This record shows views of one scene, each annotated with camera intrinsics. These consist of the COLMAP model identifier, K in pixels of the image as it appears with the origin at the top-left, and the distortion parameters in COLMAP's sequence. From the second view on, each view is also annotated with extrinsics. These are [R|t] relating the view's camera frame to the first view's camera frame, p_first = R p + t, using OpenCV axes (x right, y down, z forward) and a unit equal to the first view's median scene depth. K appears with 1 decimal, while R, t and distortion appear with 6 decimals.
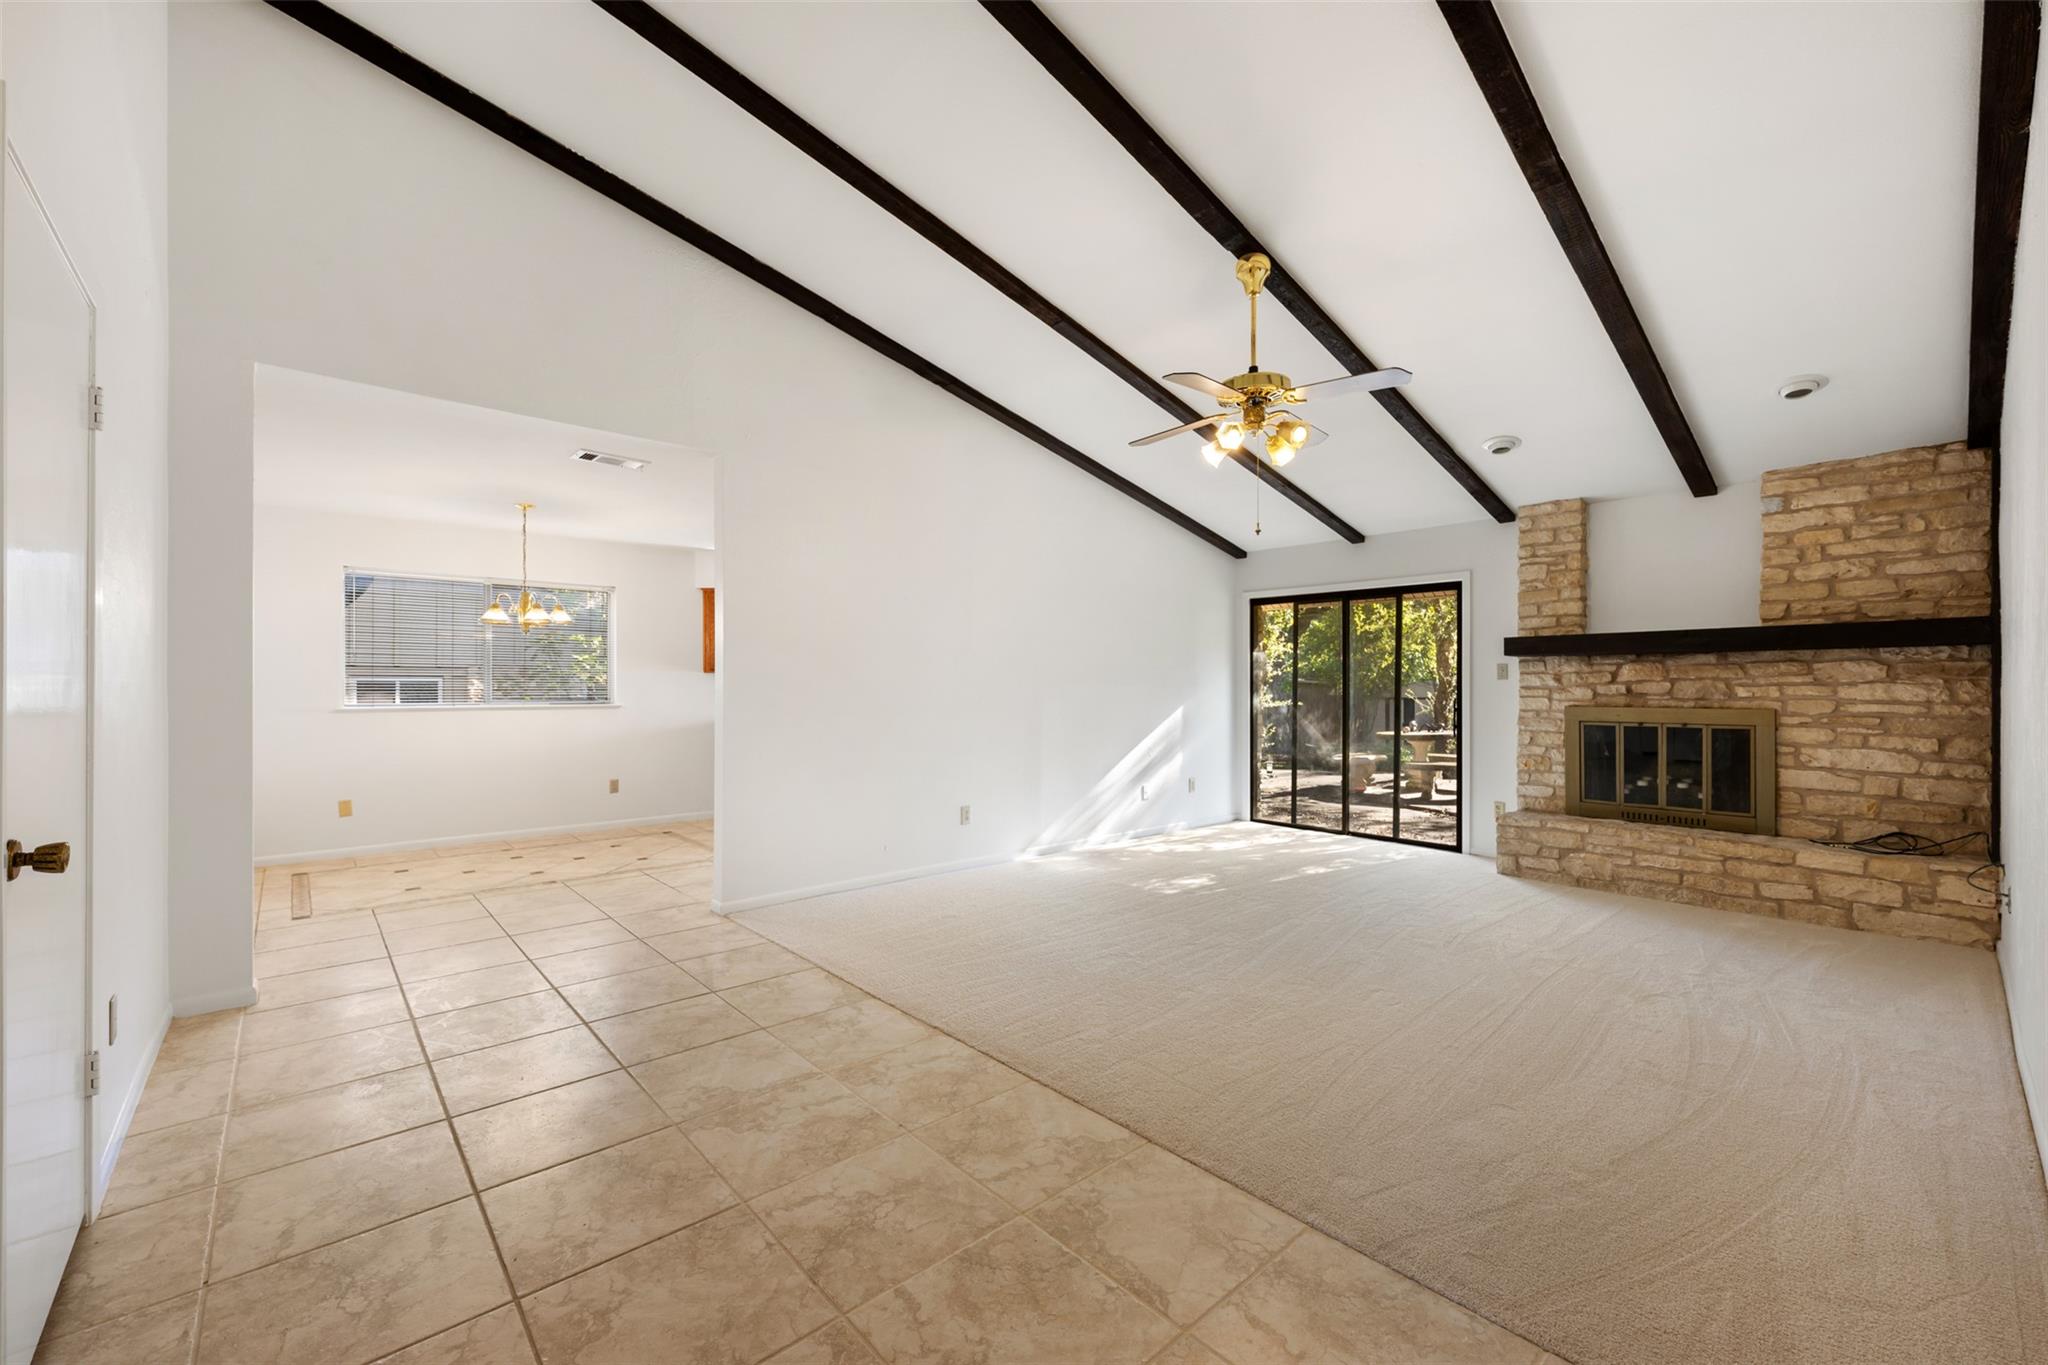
lens RADIAL K [[812.7, 0, 1028.2], [0, 812.7, 686.0], [0, 0, 1]] dist [-0.001229, 0.000084]
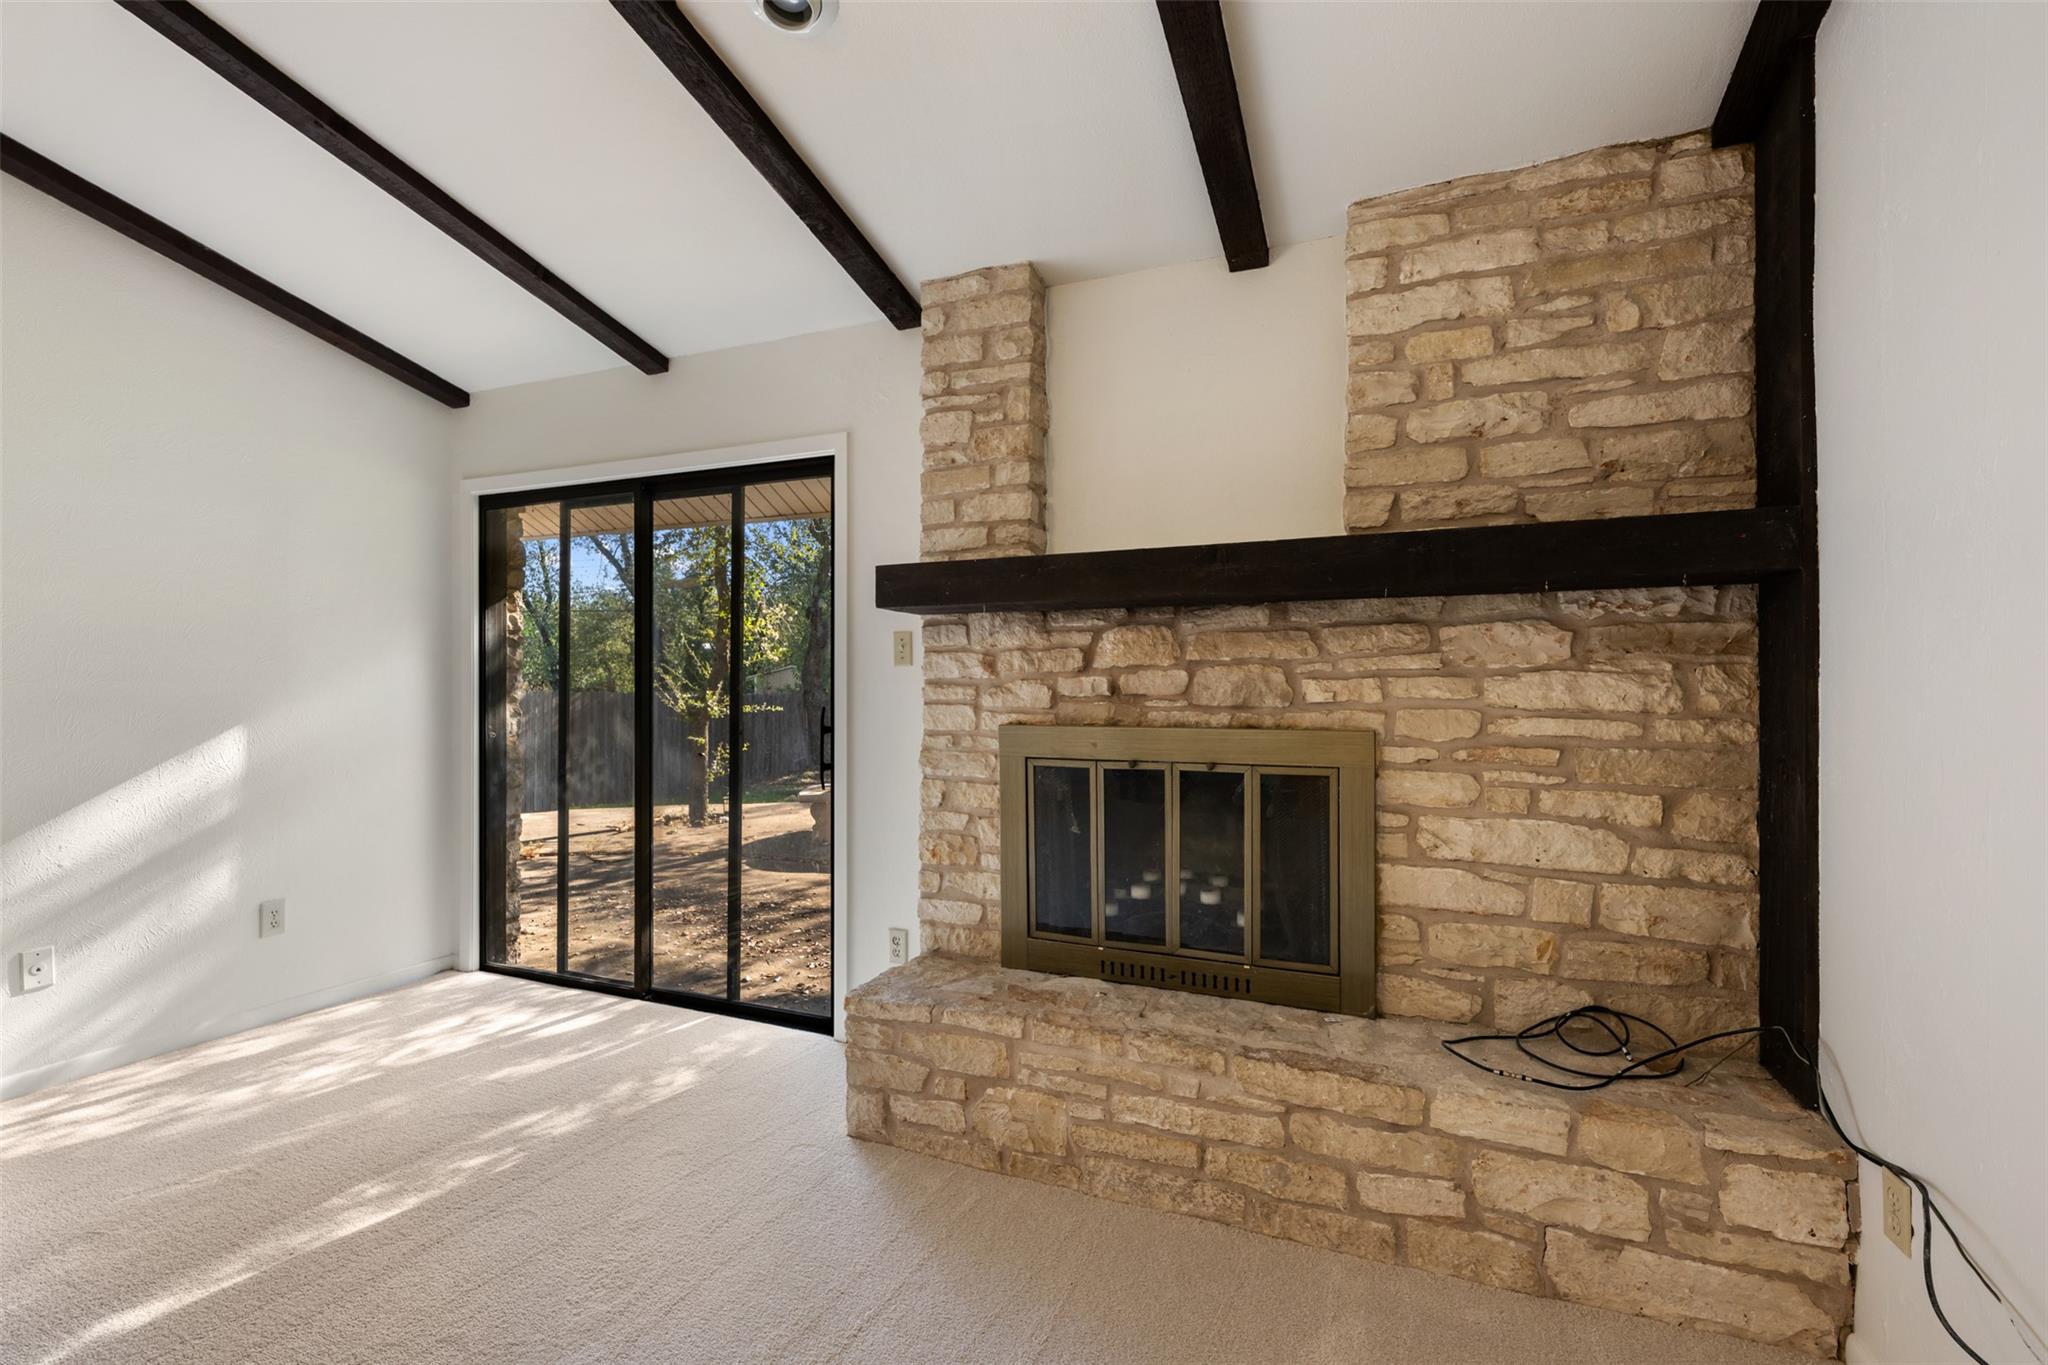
lens RADIAL K [[918.9, 0, 1019.0], [0, 918.9, 679.3], [0, 0, 1]] dist [-0.001310, 0.000377]
pose [[0.902061, 0.000271, 0.431608, 0.541662], [0.001143, 0.999995, -0.003016, 0.002171], [-0.431607, 0.003214, 0.902056, 0.646238]]
